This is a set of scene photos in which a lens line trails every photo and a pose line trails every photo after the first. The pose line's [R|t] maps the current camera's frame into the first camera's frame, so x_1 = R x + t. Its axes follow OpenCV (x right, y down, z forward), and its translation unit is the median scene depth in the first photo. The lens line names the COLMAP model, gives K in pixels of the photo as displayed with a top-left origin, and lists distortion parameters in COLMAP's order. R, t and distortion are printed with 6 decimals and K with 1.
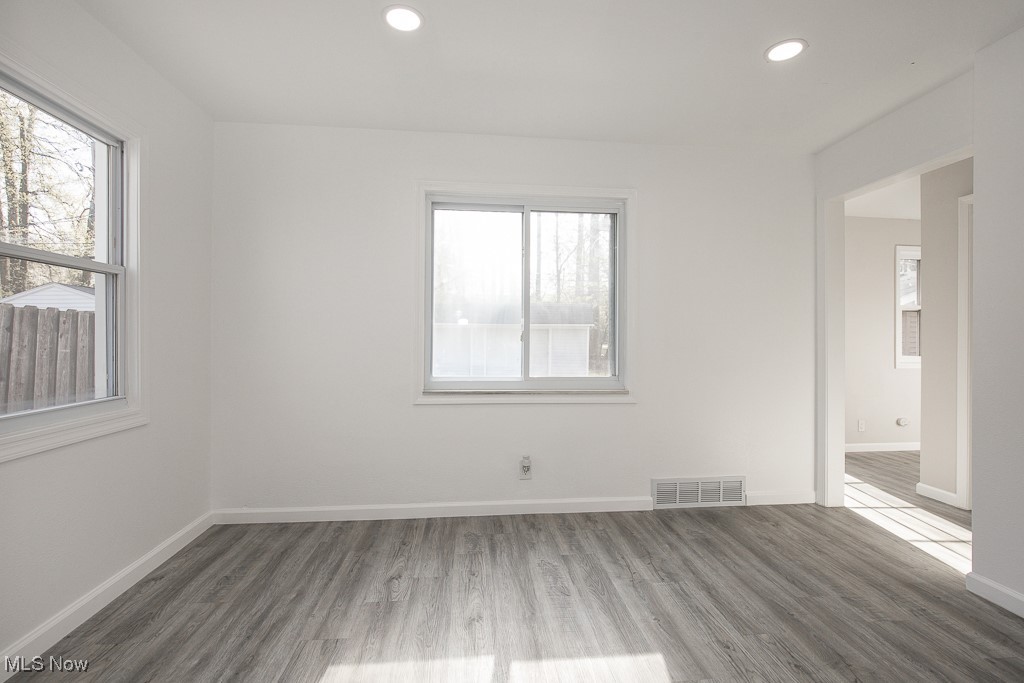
lens RADIAL K [[479.9, 0, 513.1], [0, 479.9, 330.1], [0, 0, 1]] dist [-0.023648, 0.011119]
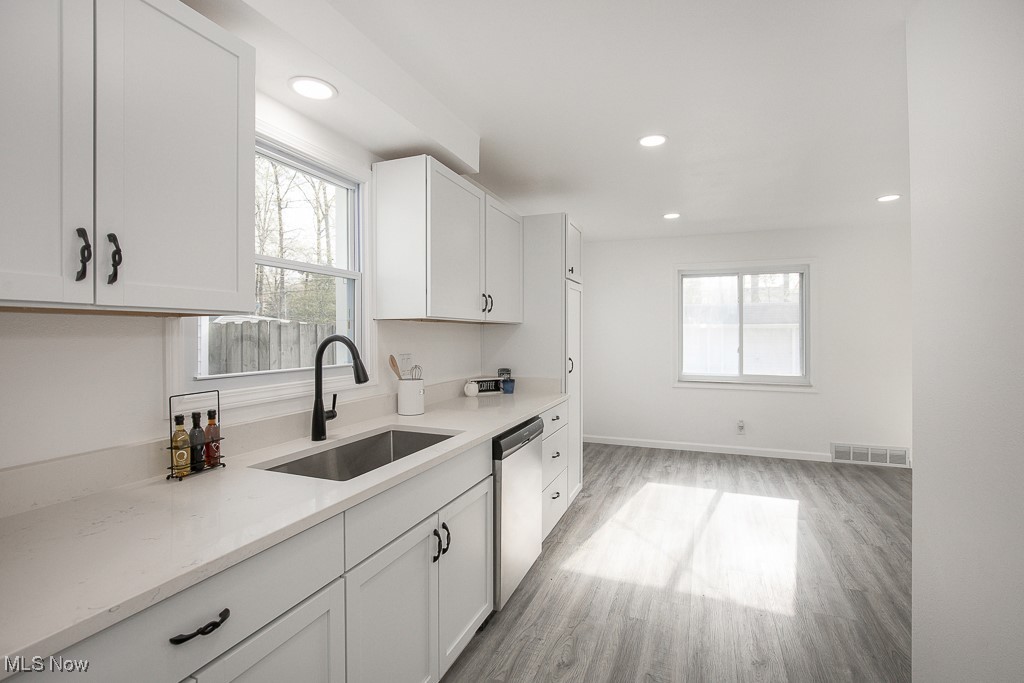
lens RADIAL K [[479.9, 0, 513.1], [0, 479.9, 330.1], [0, 0, 1]] dist [-0.023648, 0.011119]
pose [[0.889508, -0.007110, -0.456864, 0.100331], [0.010951, 0.999923, 0.005760, -0.092331], [0.456788, -0.010127, 0.889518, -1.052131]]
